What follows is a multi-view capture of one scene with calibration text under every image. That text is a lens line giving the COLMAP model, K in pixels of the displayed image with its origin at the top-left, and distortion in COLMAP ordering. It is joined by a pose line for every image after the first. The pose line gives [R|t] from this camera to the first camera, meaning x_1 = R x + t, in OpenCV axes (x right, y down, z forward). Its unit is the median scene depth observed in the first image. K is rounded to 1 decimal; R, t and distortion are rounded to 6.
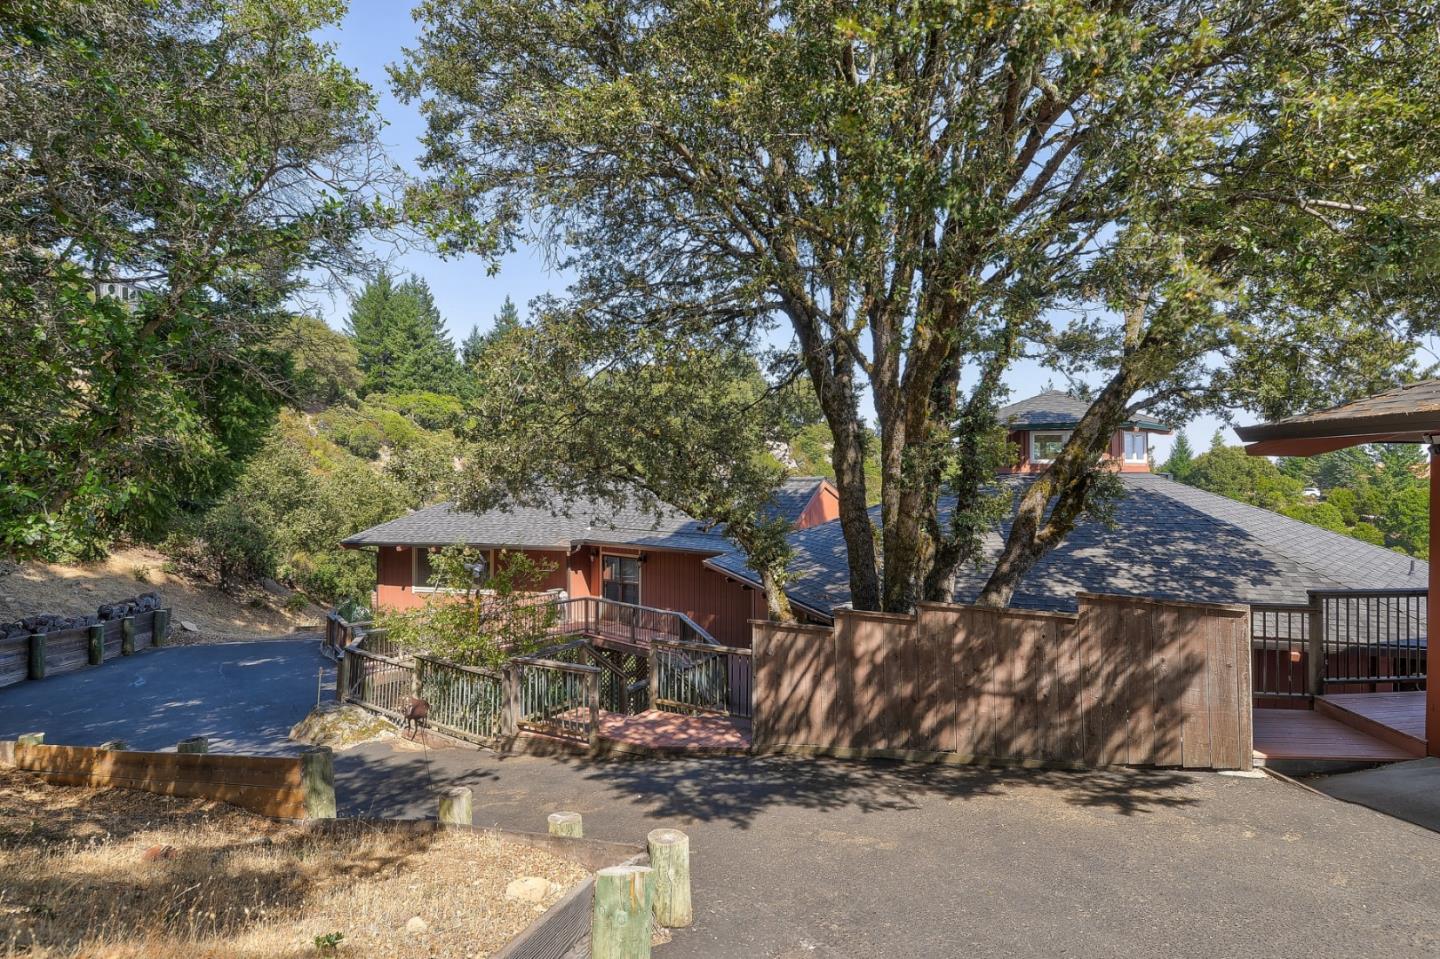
lens RADIAL K [[774.7, 0, 716.6], [0, 774.7, 482.4], [0, 0, 1]] dist [0.004943, -0.001248]
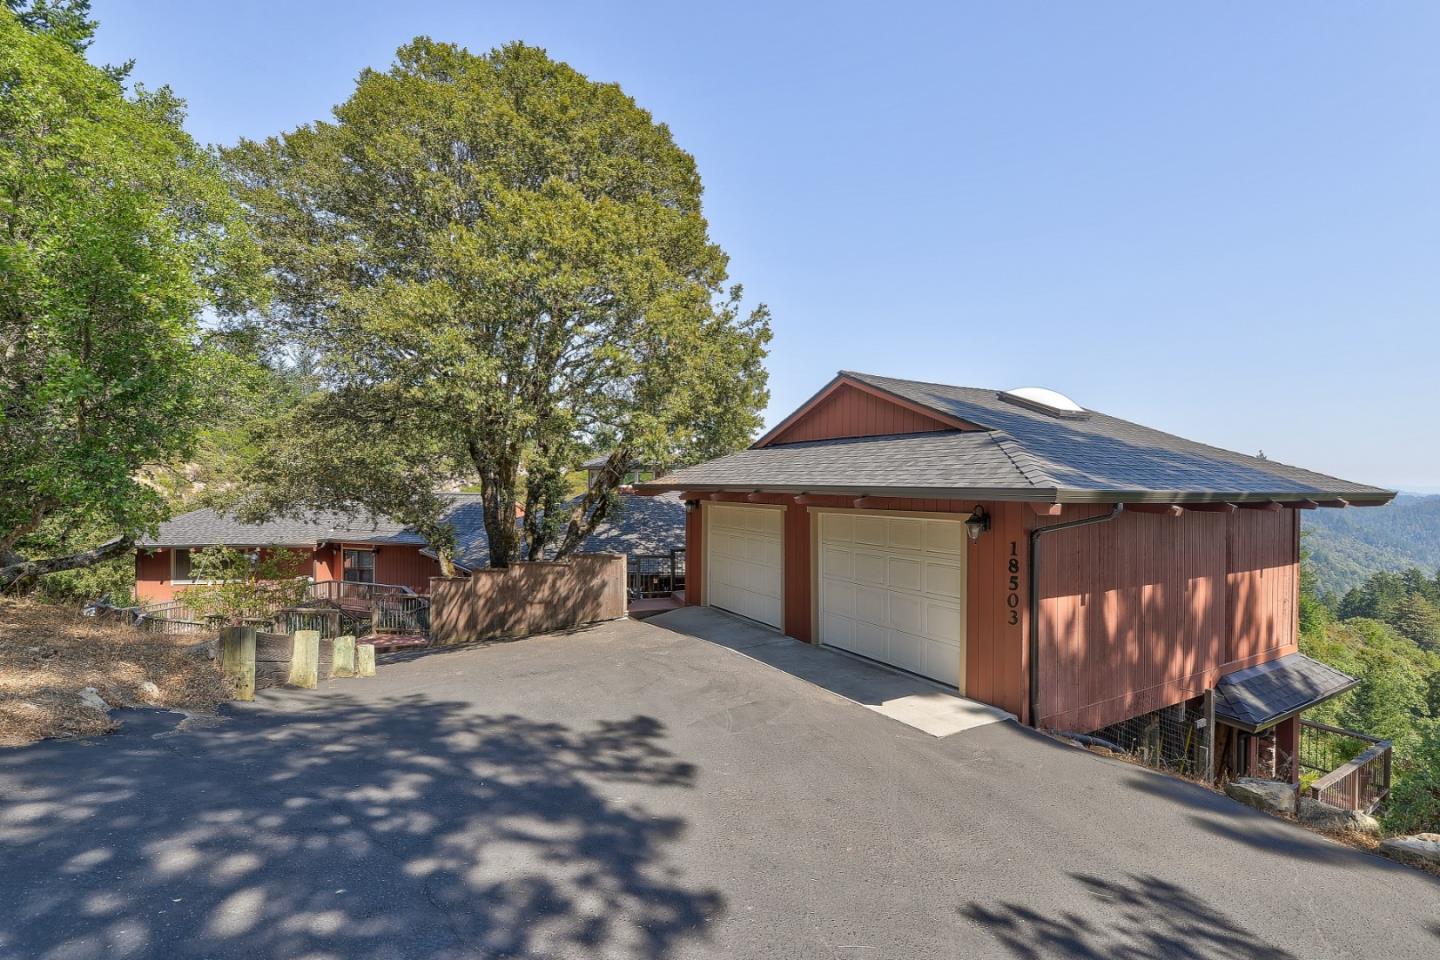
lens RADIAL K [[725.6, 0, 722.5], [0, 725.6, 470.3], [0, 0, 1]] dist [-0.006846, -0.000434]
pose [[0.944586, -0.006518, 0.328200, 0.091214], [0.006968, 0.999976, -0.000196, -0.054213], [-0.328191, 0.002472, 0.944608, -0.580482]]
